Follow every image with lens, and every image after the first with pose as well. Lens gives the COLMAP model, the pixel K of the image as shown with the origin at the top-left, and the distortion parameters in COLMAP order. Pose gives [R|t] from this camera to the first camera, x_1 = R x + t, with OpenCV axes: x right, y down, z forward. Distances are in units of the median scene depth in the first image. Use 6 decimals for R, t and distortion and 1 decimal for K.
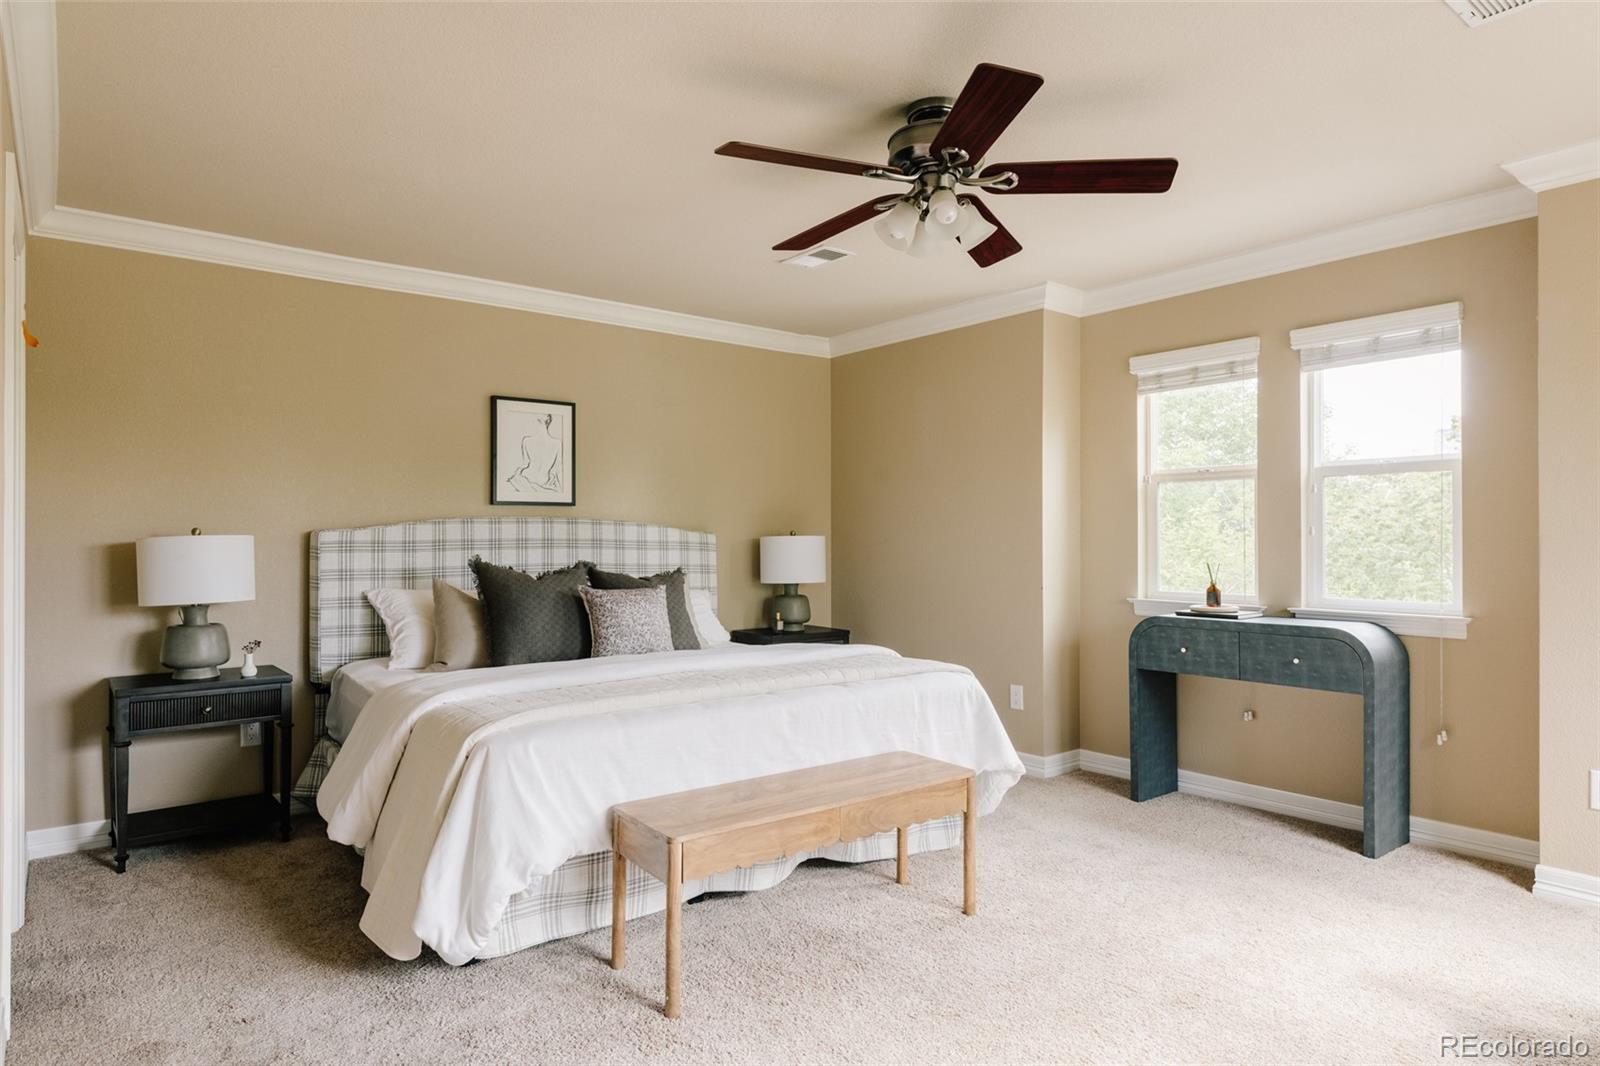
lens RADIAL K [[929.1, 0, 786.5], [0, 929.1, 535.2], [0, 0, 1]] dist [0.008332, -0.001782]
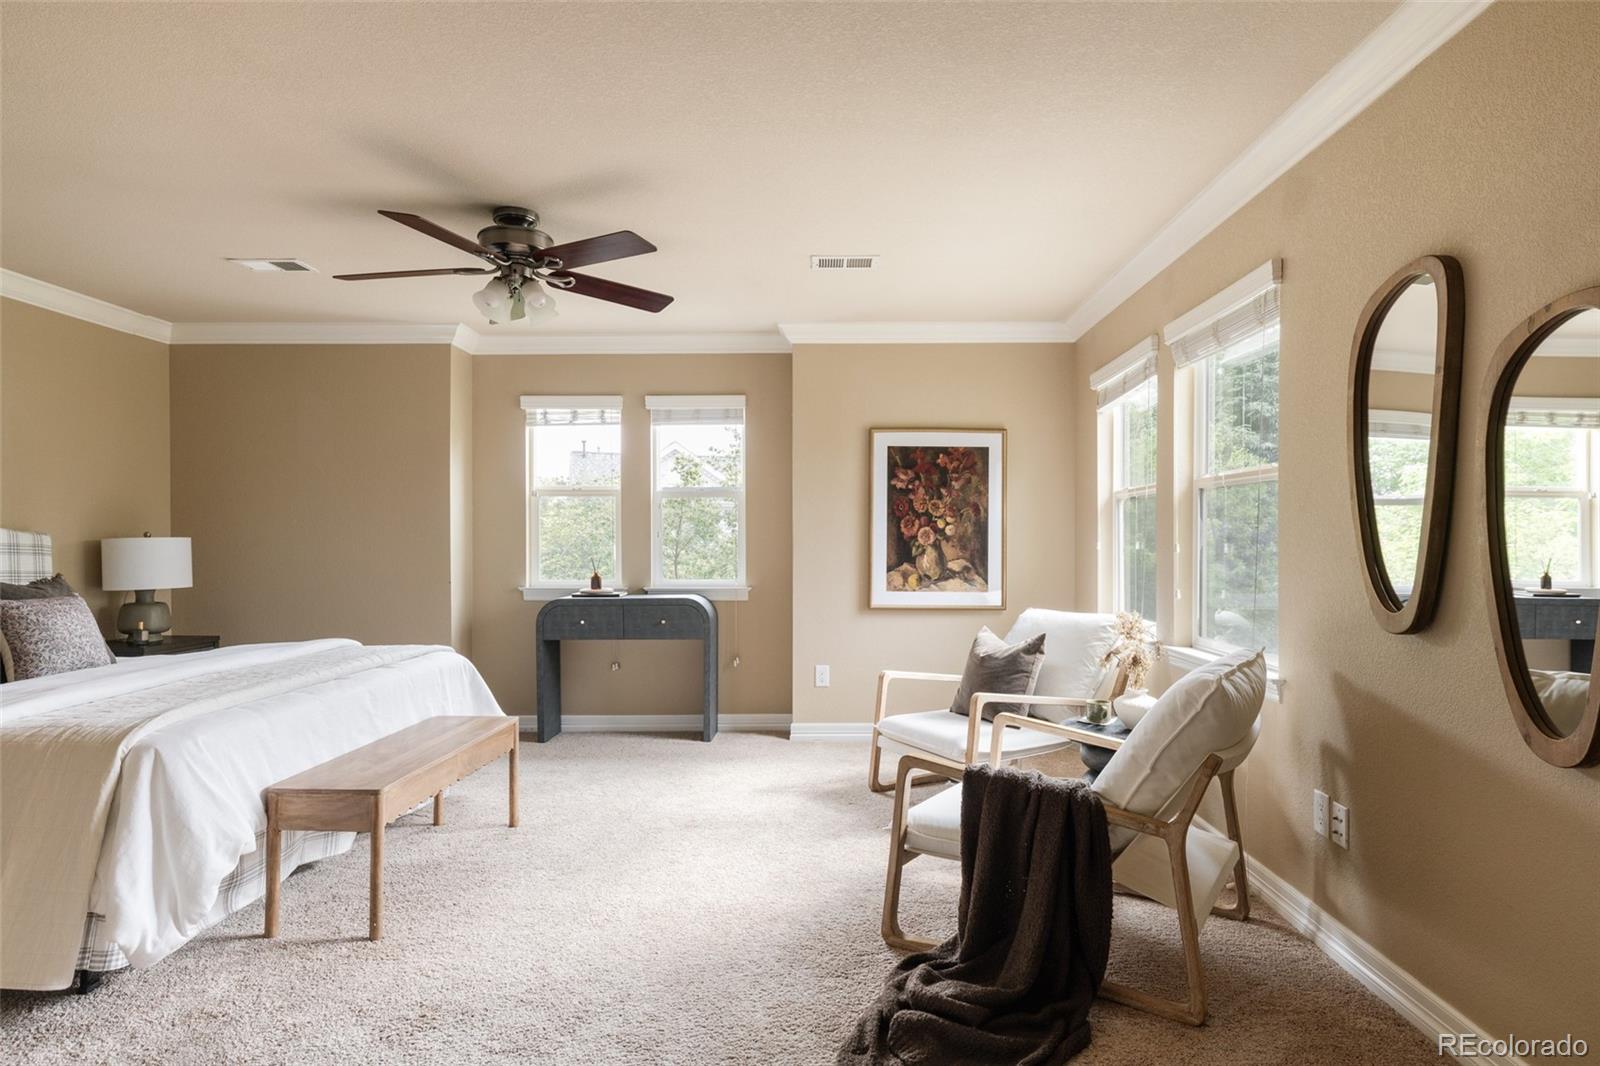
lens RADIAL K [[929.1, 0, 790.8], [0, 929.1, 543.0], [0, 0, 1]] dist [0.008332, -0.001782]
pose [[0.649259, -0.004339, 0.760555, -0.377144], [-0.001062, 0.999978, 0.006611, -0.000620], [-0.760567, -0.005100, 0.649240, -0.098709]]
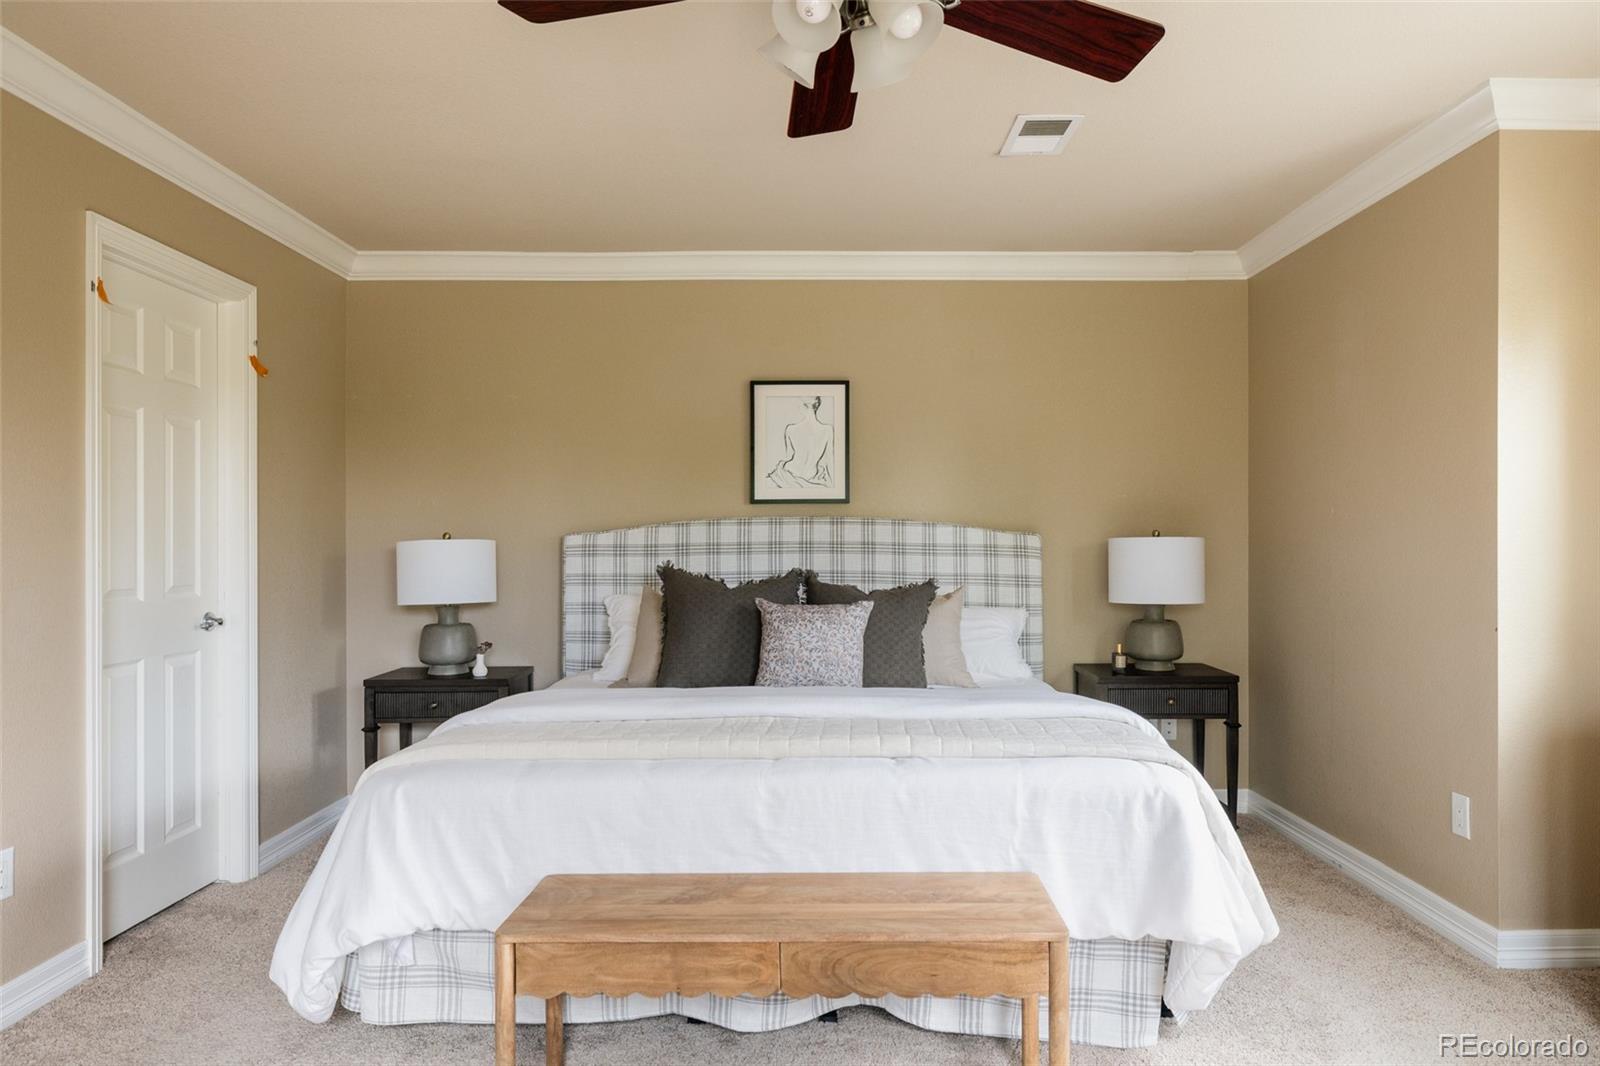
lens RADIAL K [[1016.1, 0, 789.6], [0, 1016.1, 543.7], [0, 0, 1]] dist [0.011531, -0.004381]
pose [[0.800217, 0.000021, -0.599711, 0.338811], [0.004899, 0.999966, 0.006572, -0.000952], [0.599691, -0.008197, 0.800190, 0.279168]]
